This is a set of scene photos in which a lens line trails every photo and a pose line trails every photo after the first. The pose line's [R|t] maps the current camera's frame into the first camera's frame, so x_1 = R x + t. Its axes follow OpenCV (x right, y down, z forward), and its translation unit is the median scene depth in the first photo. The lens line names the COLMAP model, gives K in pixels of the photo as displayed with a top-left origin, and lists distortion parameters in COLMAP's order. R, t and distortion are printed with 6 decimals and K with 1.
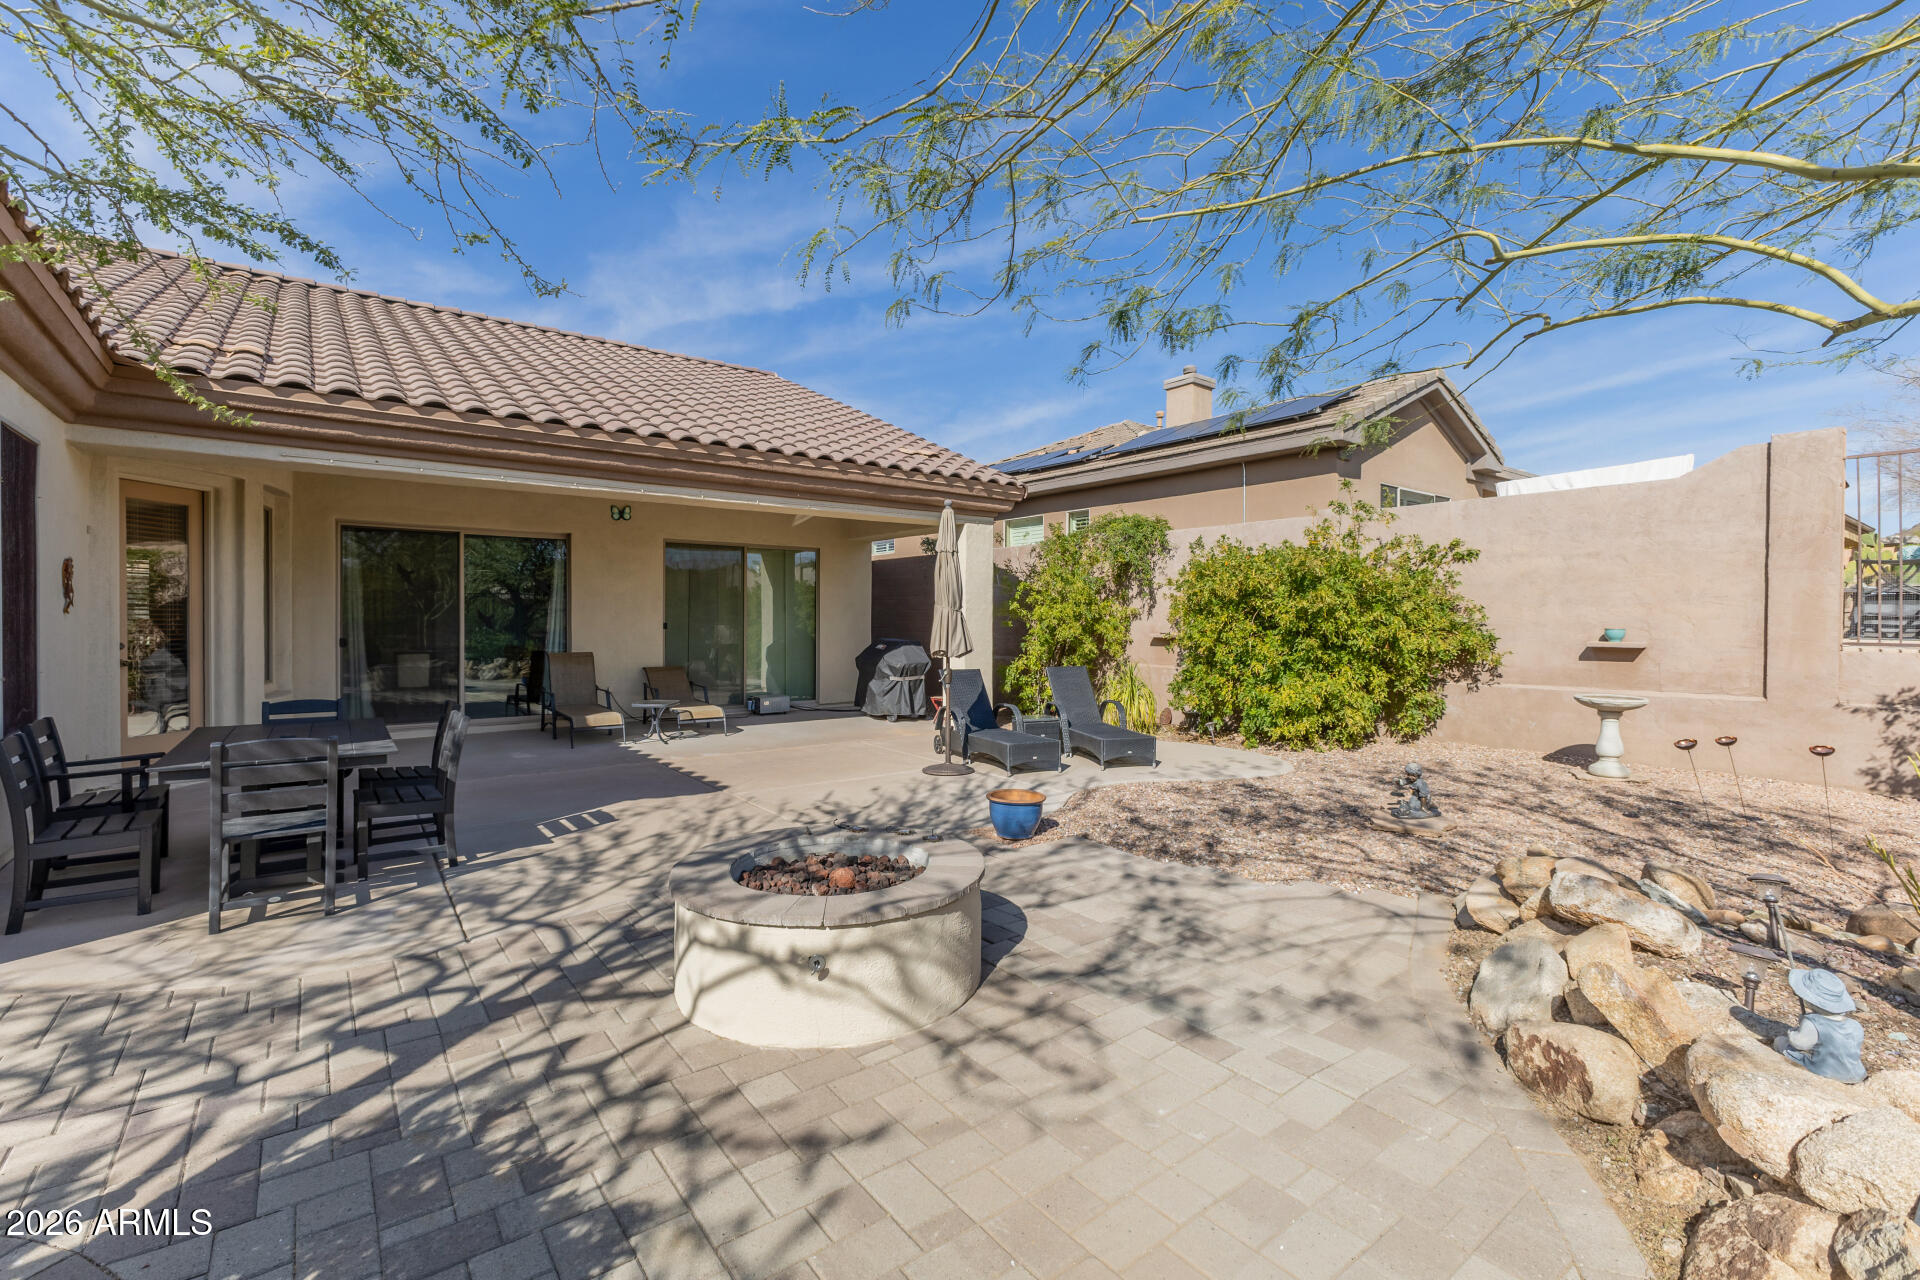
lens RADIAL K [[829.6, 0, 960.0], [0, 829.6, 640.0], [0, 0, 1]] dist [0.001077, 0.000105]
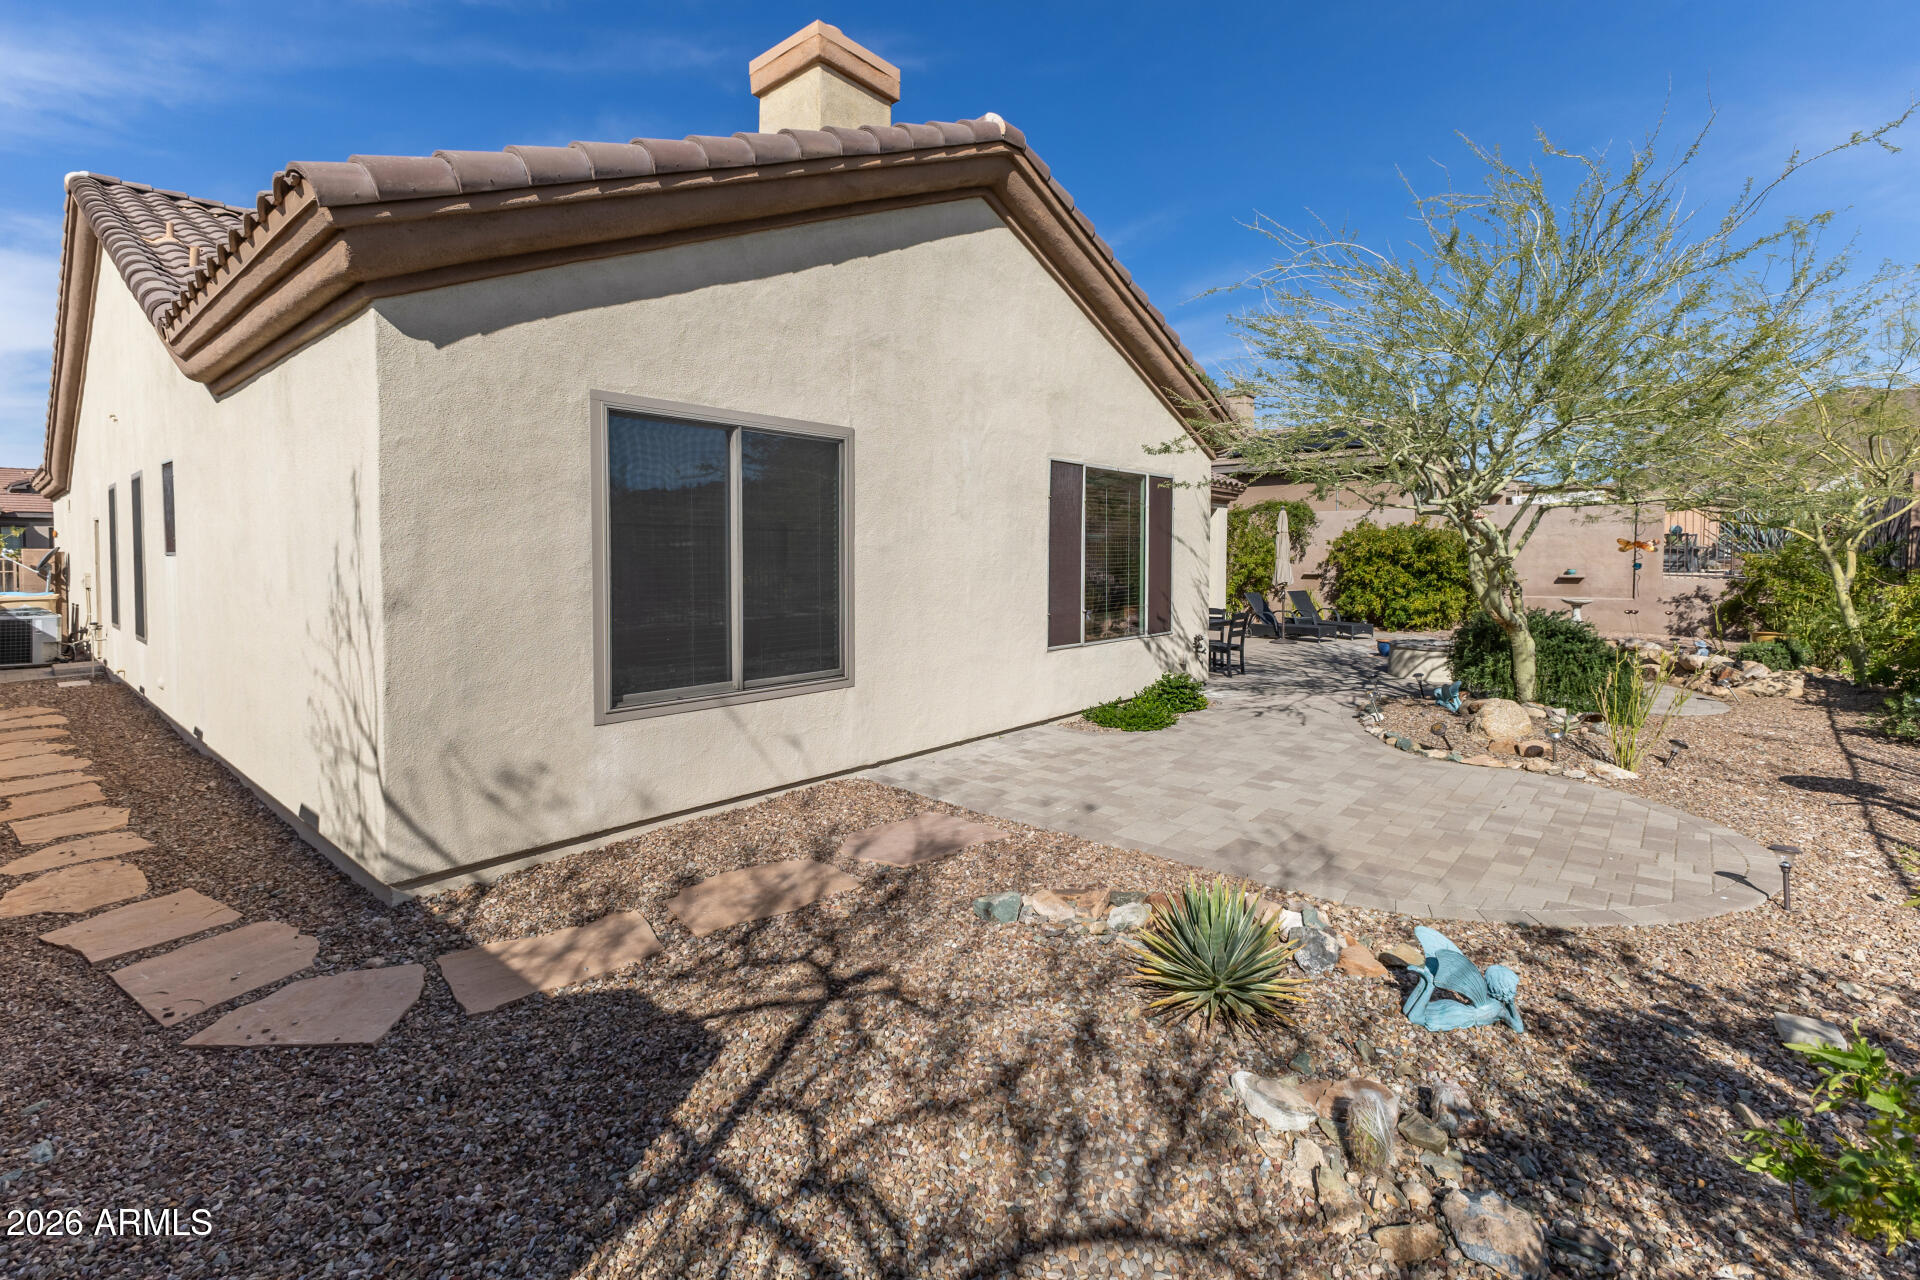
lens RADIAL K [[826.1, 0, 968.5], [0, 826.1, 566.1], [0, 0, 1]] dist [-0.000467, -0.000041]
pose [[0.978545, -0.006553, 0.205929, -1.097182], [0.009049, 0.999897, -0.011182, -0.009909], [-0.205834, 0.012806, 0.978503, -0.732178]]
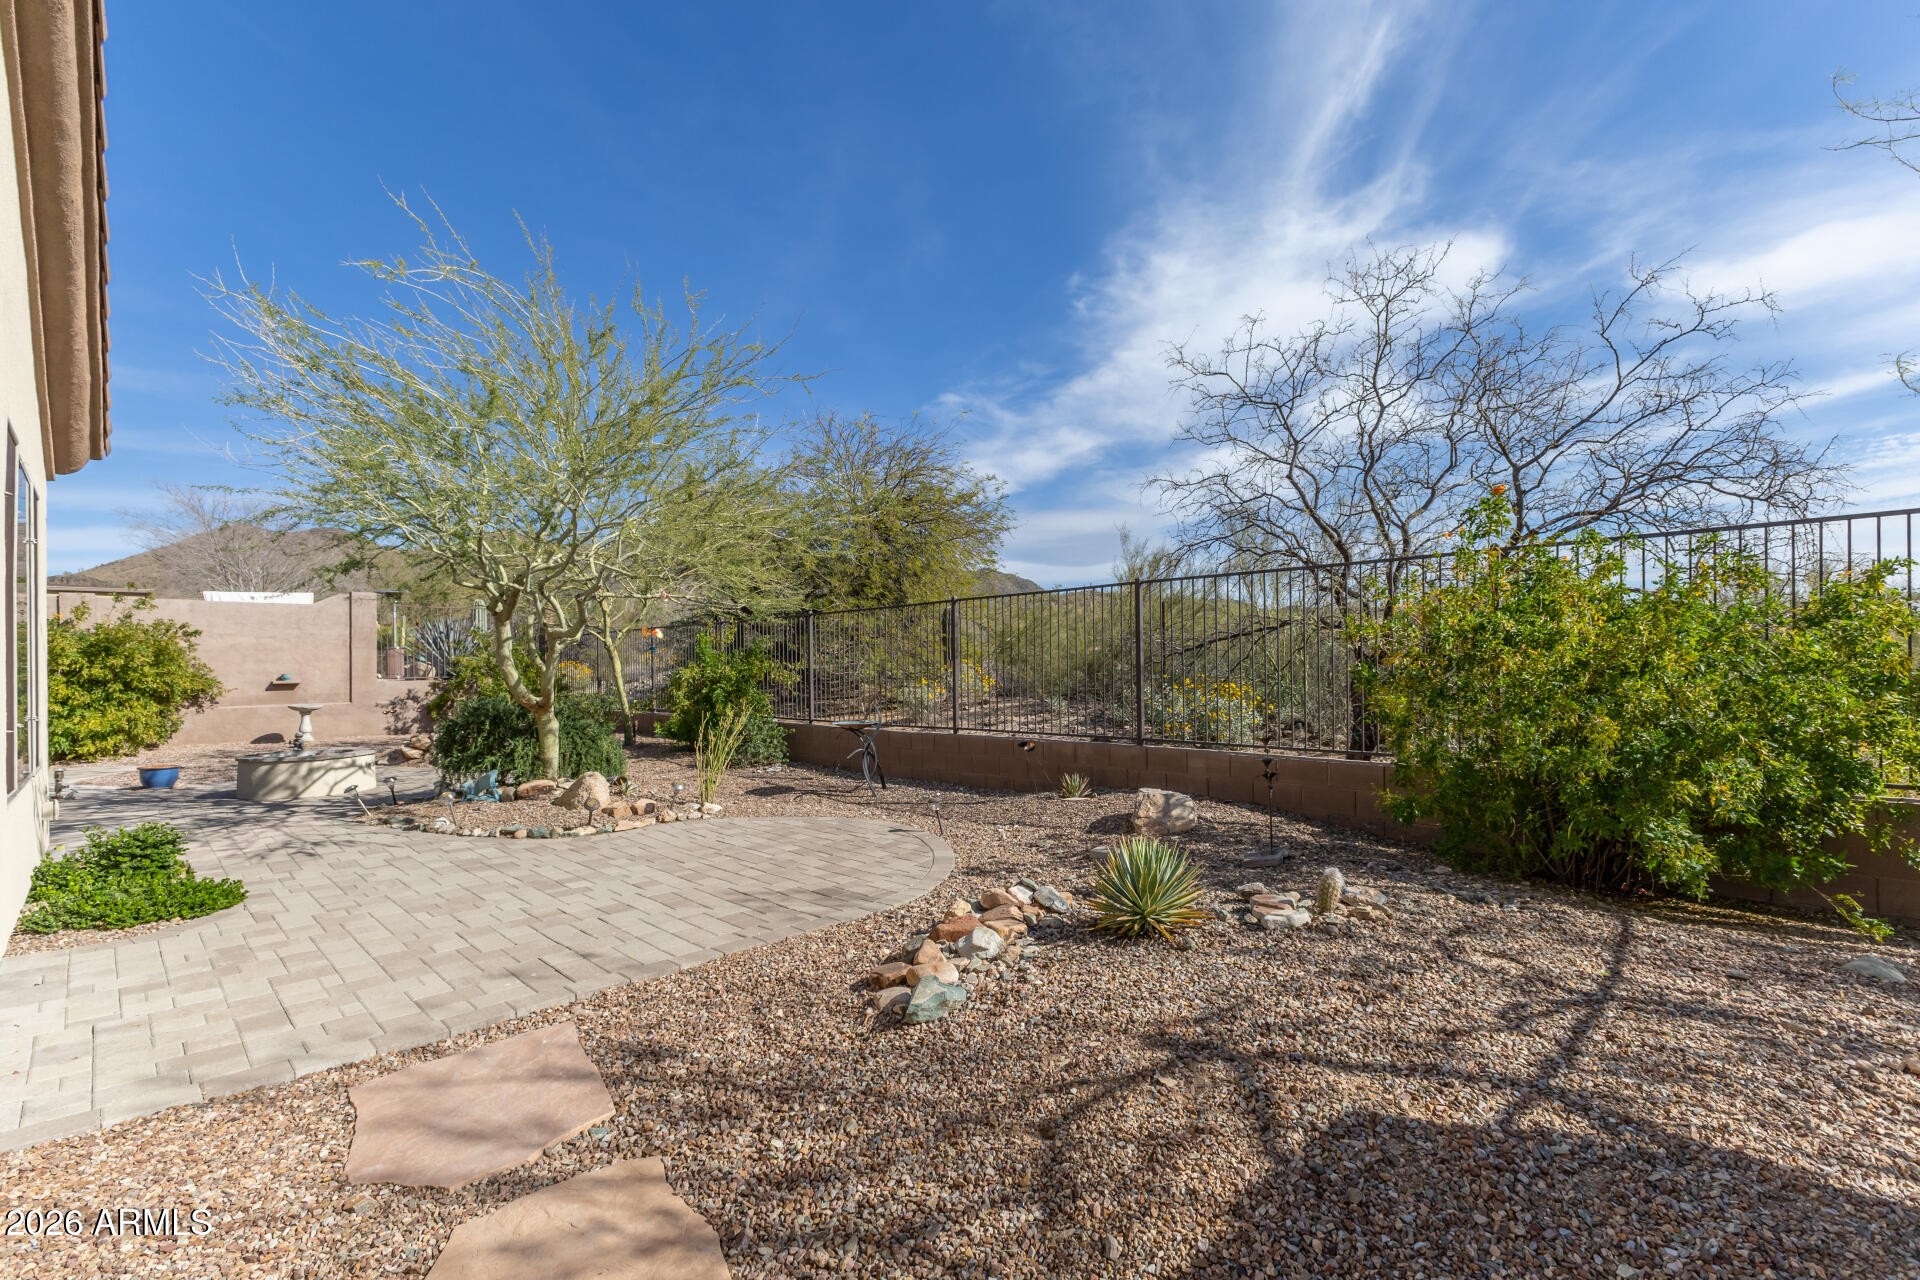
lens RADIAL K [[848.4, 0, 964.3], [0, 848.4, 665.8], [0, 0, 1]] dist [0.001289, 0.000122]
pose [[-0.132457, 0.001777, 0.991187, -1.327916], [0.036085, 0.999344, 0.003031, 0.016491], [-0.990532, 0.036168, -0.132435, -0.333166]]
